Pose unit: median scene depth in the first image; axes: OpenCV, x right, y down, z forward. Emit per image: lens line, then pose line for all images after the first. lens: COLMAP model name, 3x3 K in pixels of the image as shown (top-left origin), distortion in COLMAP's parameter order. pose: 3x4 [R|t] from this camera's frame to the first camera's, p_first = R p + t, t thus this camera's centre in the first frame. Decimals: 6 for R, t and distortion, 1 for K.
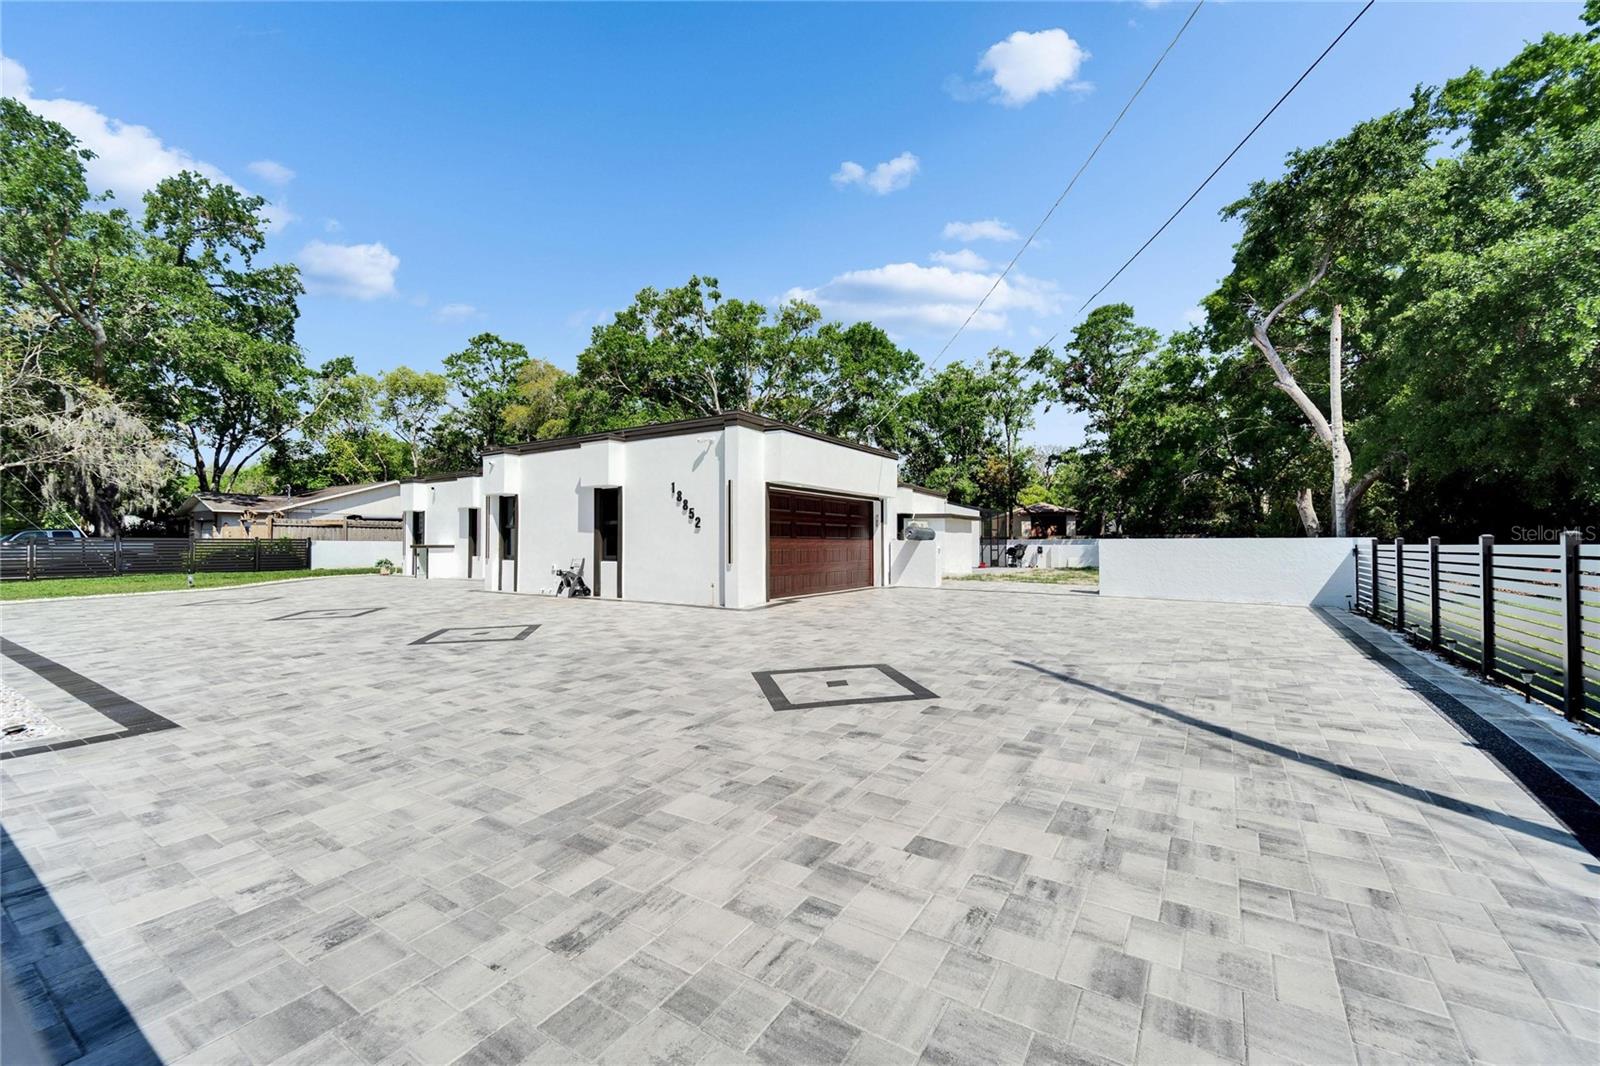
lens RADIAL K [[658.0, 0, 794.4], [0, 658.0, 525.8], [0, 0, 1]] dist [0.004462, -0.002645]
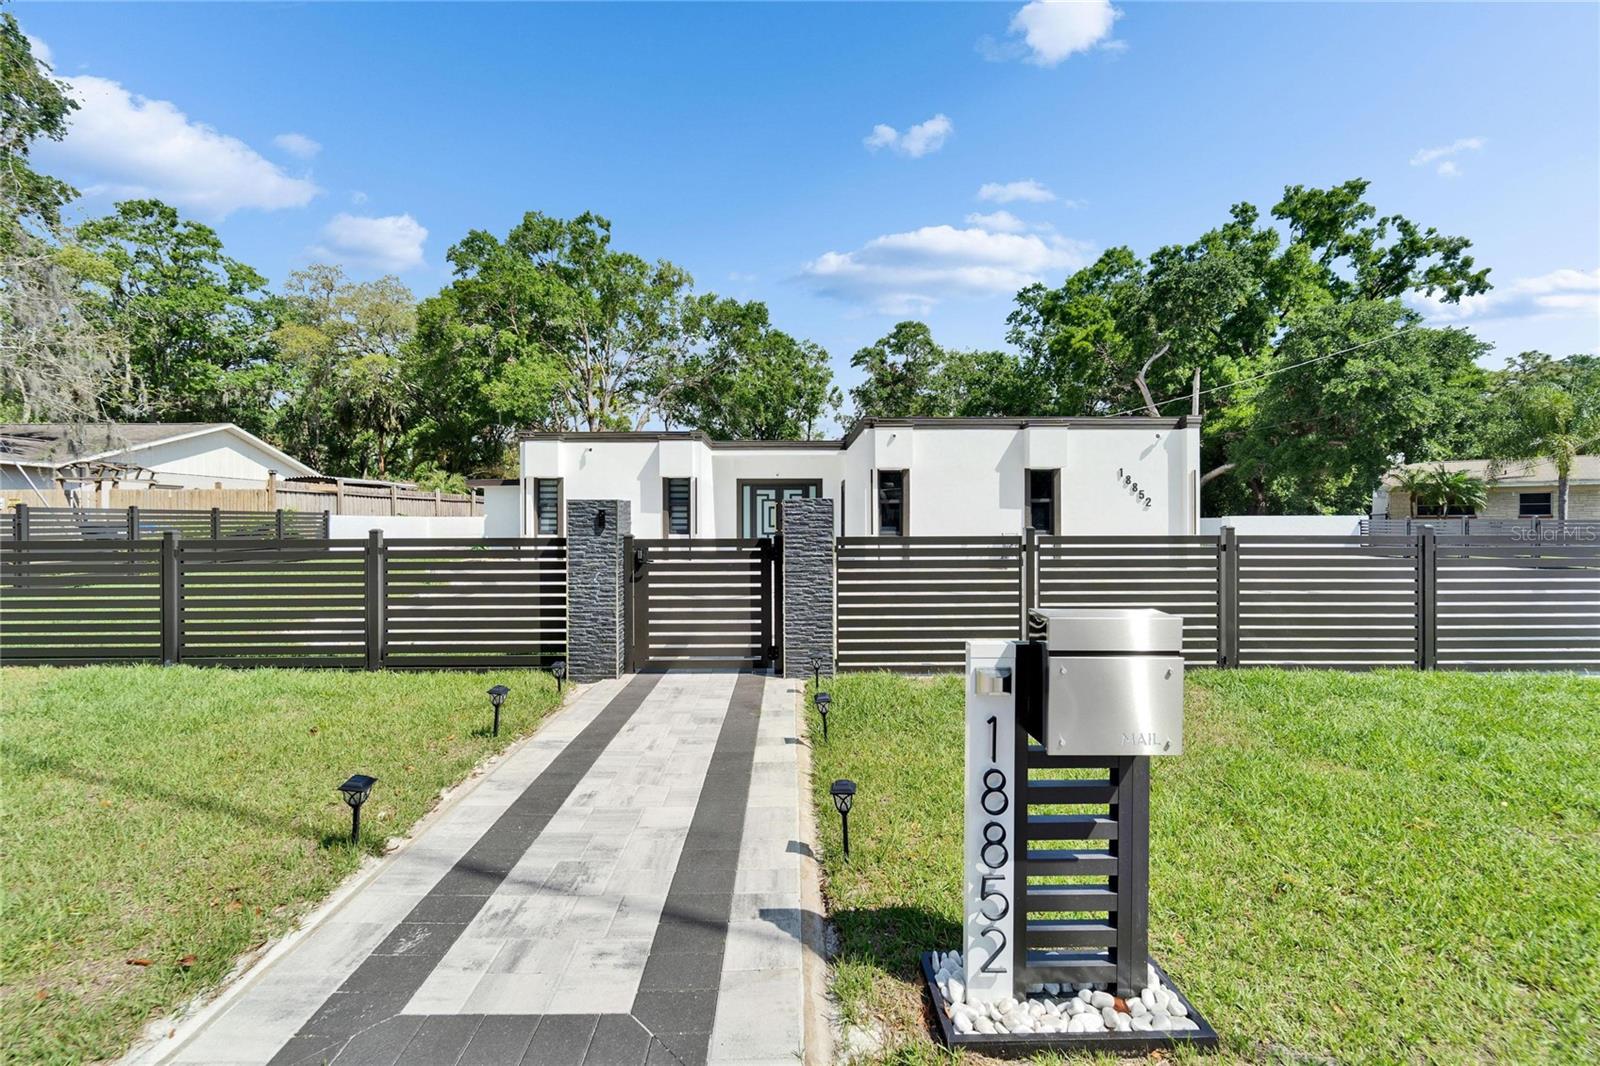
lens RADIAL K [[658.0, 0, 790.8], [0, 658.0, 532.4], [0, 0, 1]] dist [0.004462, -0.002645]
pose [[0.835043, -0.012756, 0.550036, -0.443355], [-0.015380, 0.998799, 0.046512, 0.001327], [-0.549969, -0.047299, 0.833845, 0.110425]]
